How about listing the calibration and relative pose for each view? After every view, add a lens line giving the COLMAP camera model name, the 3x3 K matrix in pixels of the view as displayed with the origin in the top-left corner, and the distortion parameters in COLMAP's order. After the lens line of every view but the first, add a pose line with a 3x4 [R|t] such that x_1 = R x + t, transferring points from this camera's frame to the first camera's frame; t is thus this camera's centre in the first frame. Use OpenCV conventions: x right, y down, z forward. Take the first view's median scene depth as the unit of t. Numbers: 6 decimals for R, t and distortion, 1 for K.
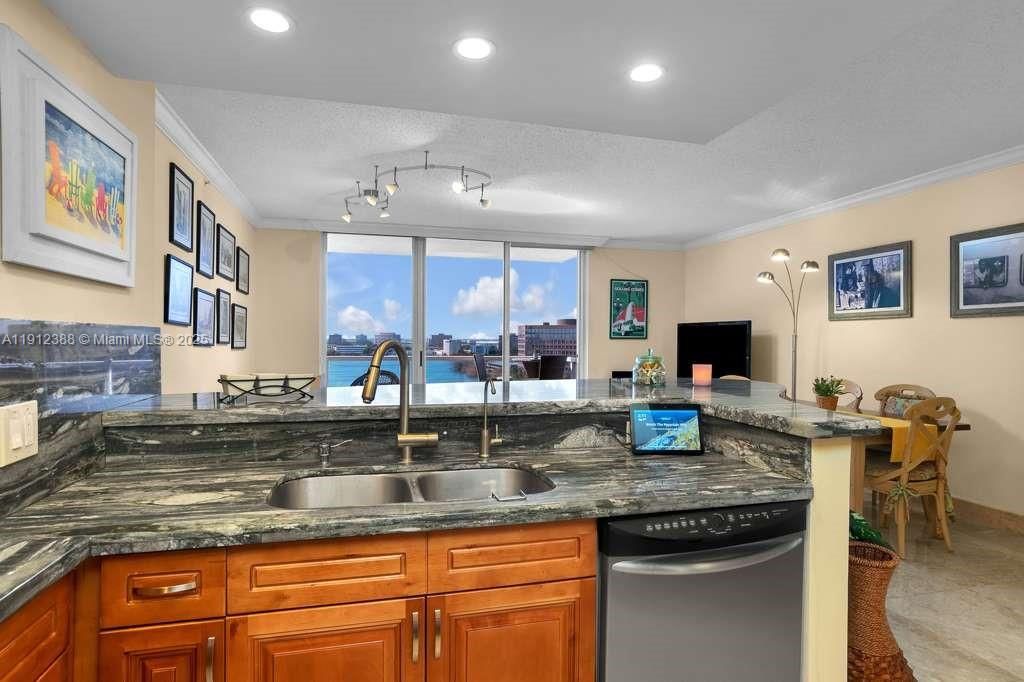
lens RADIAL K [[550.9, 0, 512.4], [0, 550.9, 341.4], [0, 0, 1]] dist [-0.026785, 0.003164]
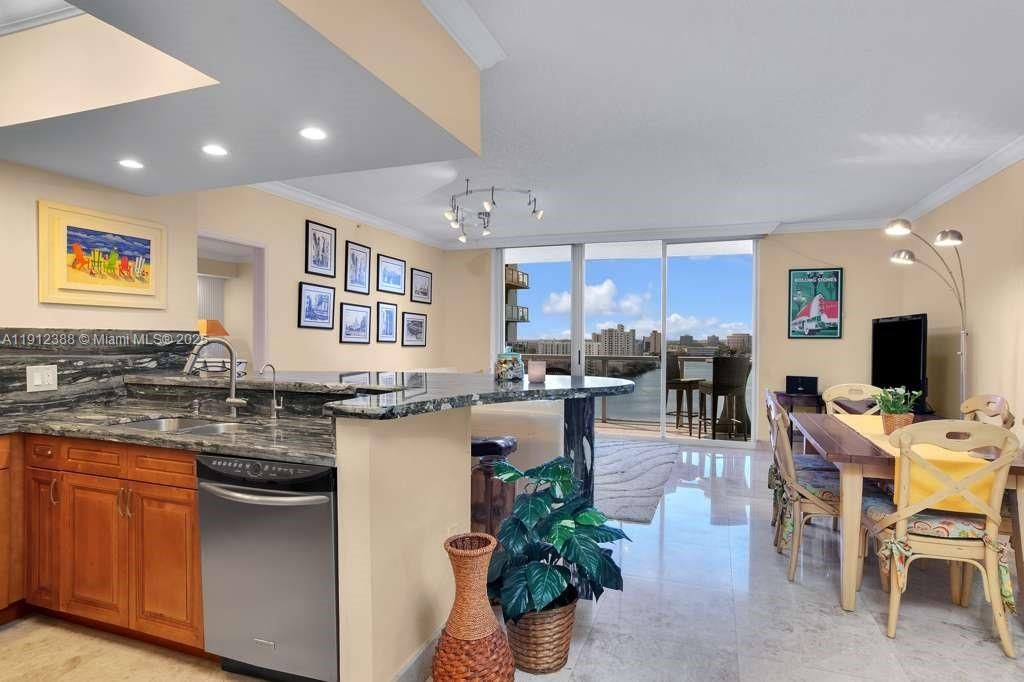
lens RADIAL K [[550.9, 0, 512.8], [0, 550.9, 346.2], [0, 0, 1]] dist [-0.026785, 0.003164]
pose [[0.816227, 0.006214, -0.577697, 0.522061], [-0.002336, 0.999969, 0.007456, 0.003172], [0.577726, -0.004736, 0.816217, 0.076419]]
